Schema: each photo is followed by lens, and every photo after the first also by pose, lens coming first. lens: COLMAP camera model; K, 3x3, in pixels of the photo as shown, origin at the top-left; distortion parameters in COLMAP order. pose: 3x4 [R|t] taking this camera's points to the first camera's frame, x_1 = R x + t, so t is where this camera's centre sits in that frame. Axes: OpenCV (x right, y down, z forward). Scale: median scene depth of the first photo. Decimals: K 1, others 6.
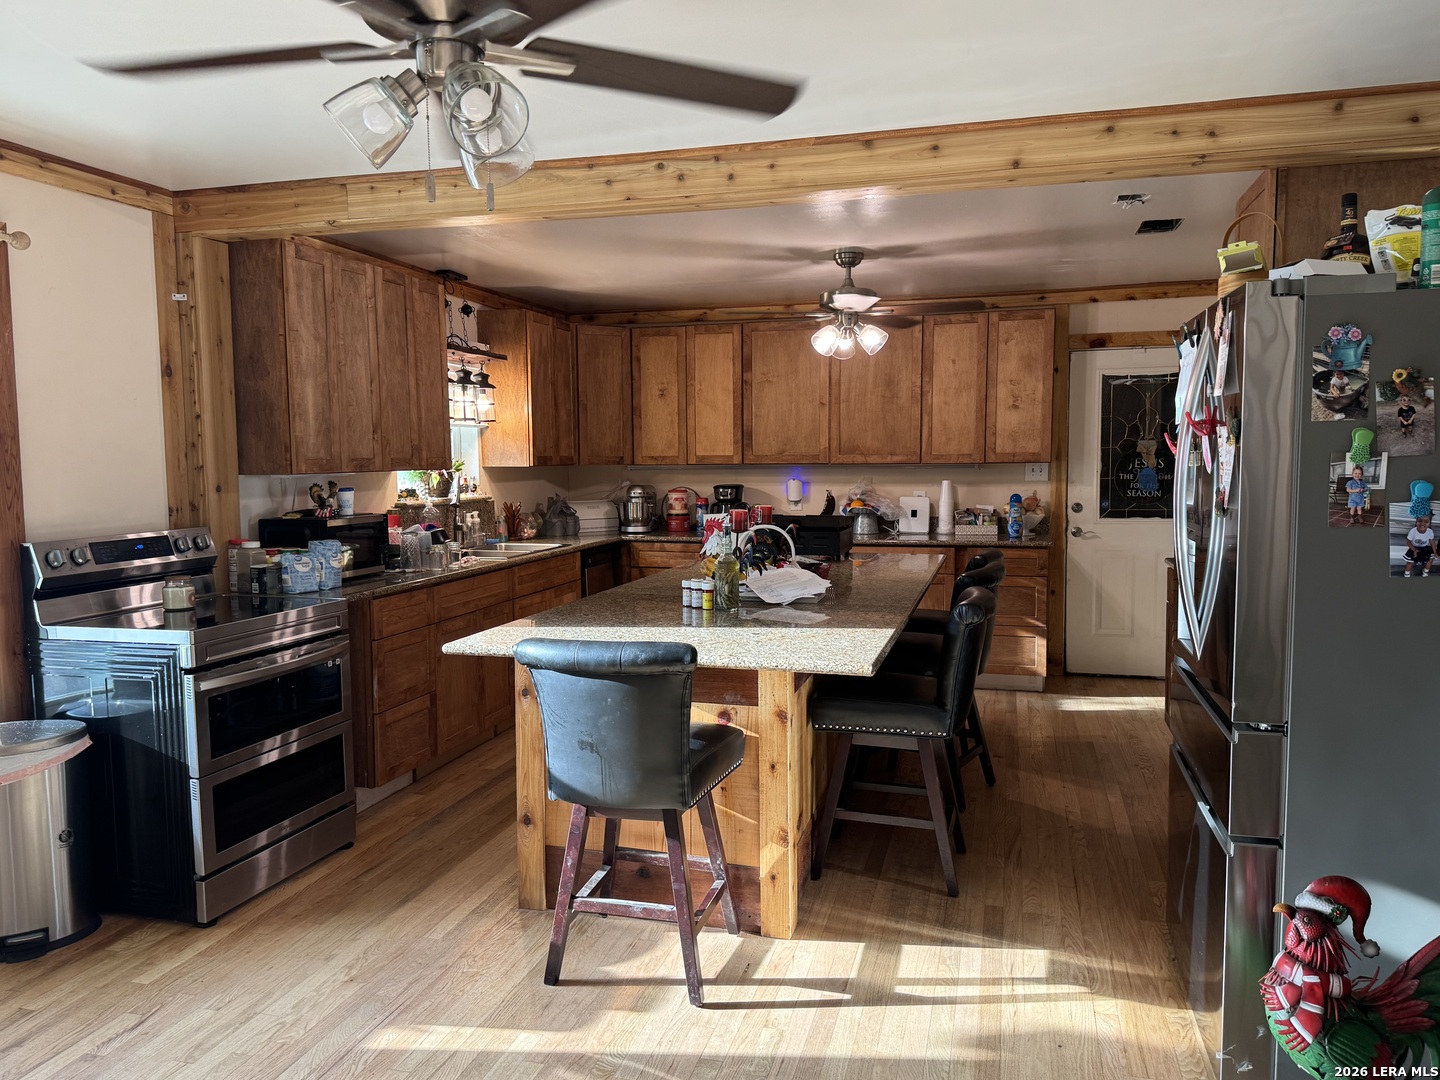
lens RADIAL K [[1082.3, 0, 710.5], [0, 1082.3, 549.2], [0, 0, 1]] dist [0.224362, -0.496598]
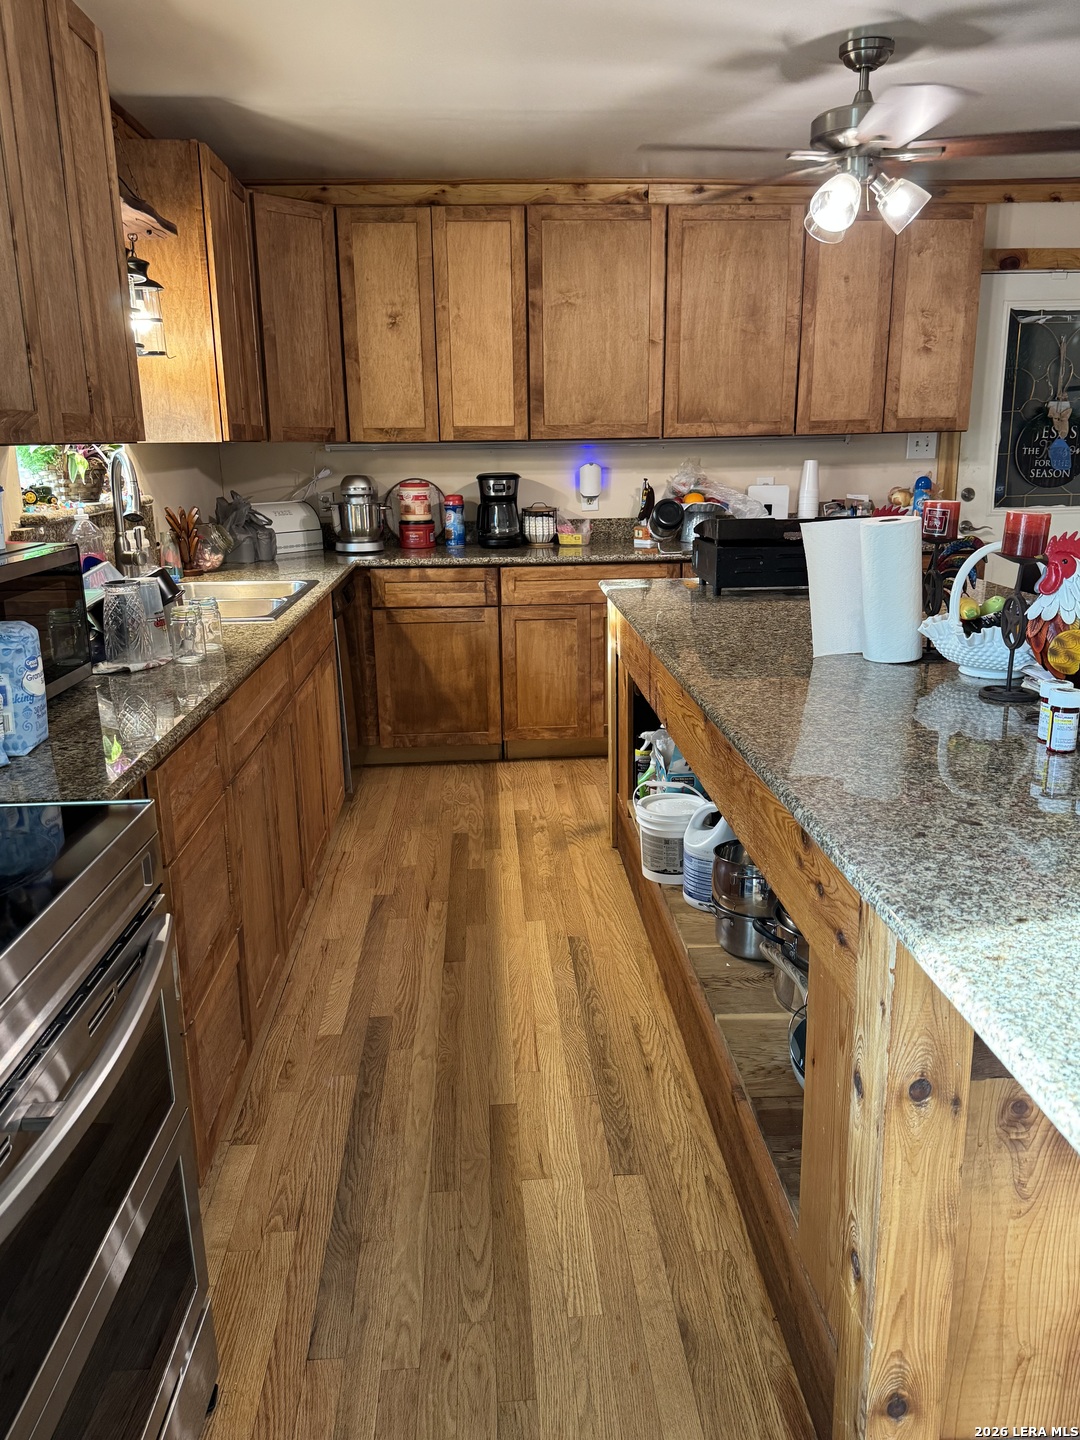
lens RADIAL K [[1083.3, 0, 540.0], [0, 1083.3, 720.0], [0, 0, 1]] dist [0.115207, -0.187173]
pose [[0.945656, -0.088004, 0.313032, -0.201220], [0.037936, 0.985965, 0.162584, -0.020745], [-0.322947, -0.141873, 0.935723, 0.398285]]
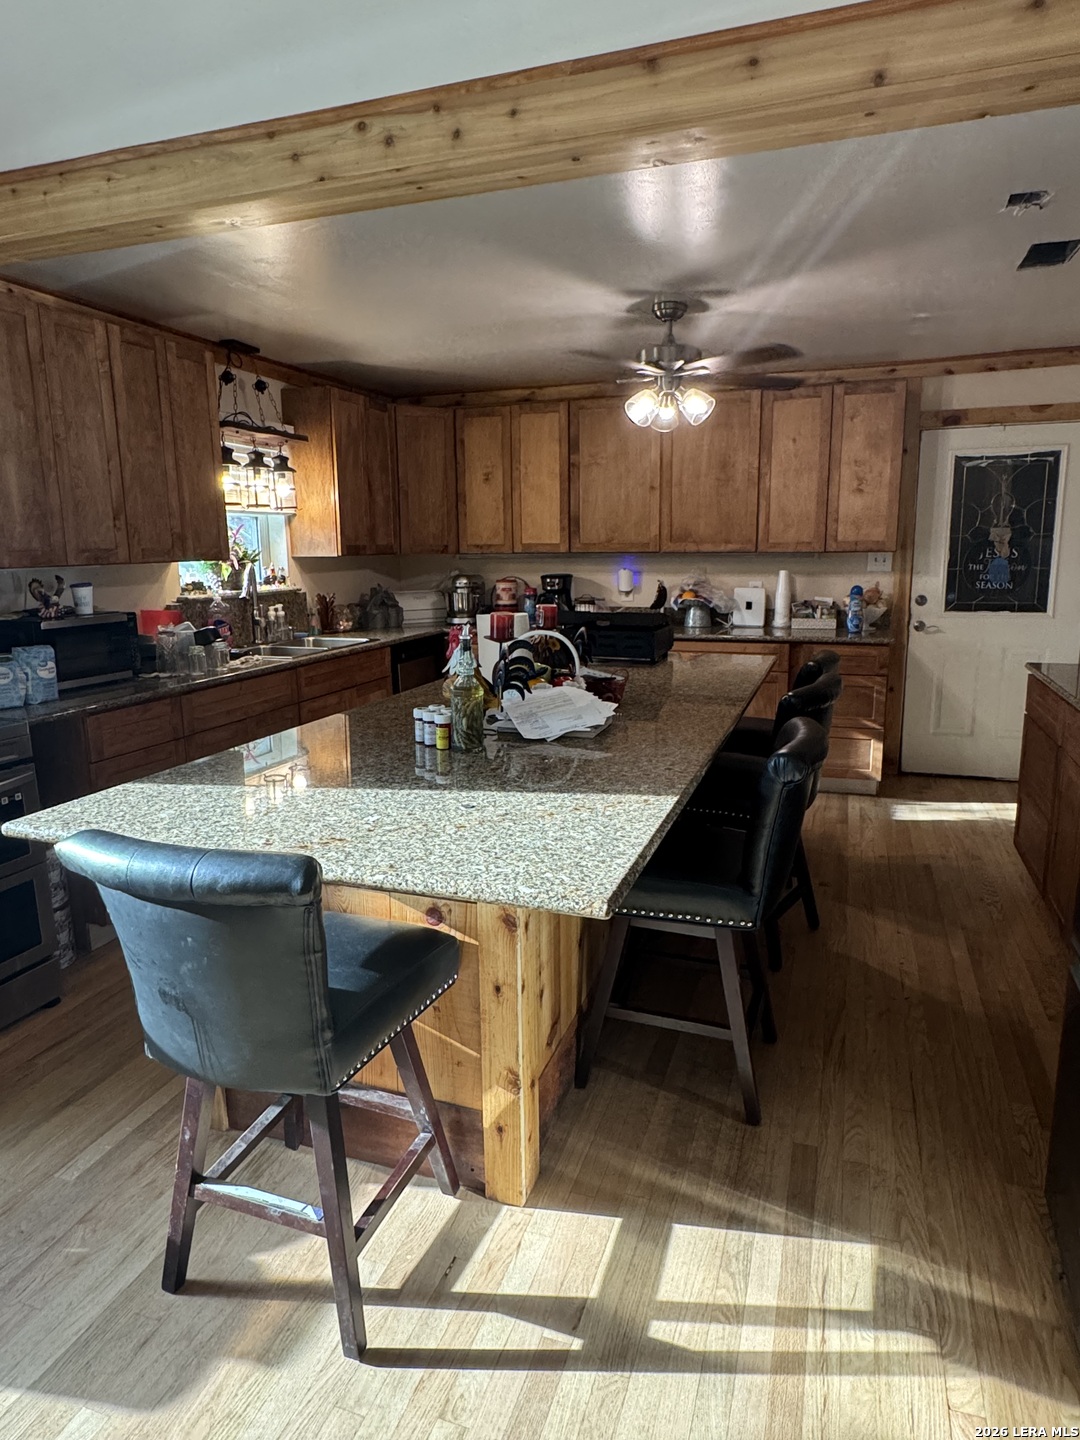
lens RADIAL K [[888.8, 0, 540.0], [0, 888.8, 720.0], [0, 0, 1]] dist [-0.001829, -0.001824]
pose [[0.997878, 0.009869, -0.064357, 0.060873], [-0.002855, 0.994127, 0.108184, -0.018374], [0.065047, -0.107770, 0.992046, 0.228405]]
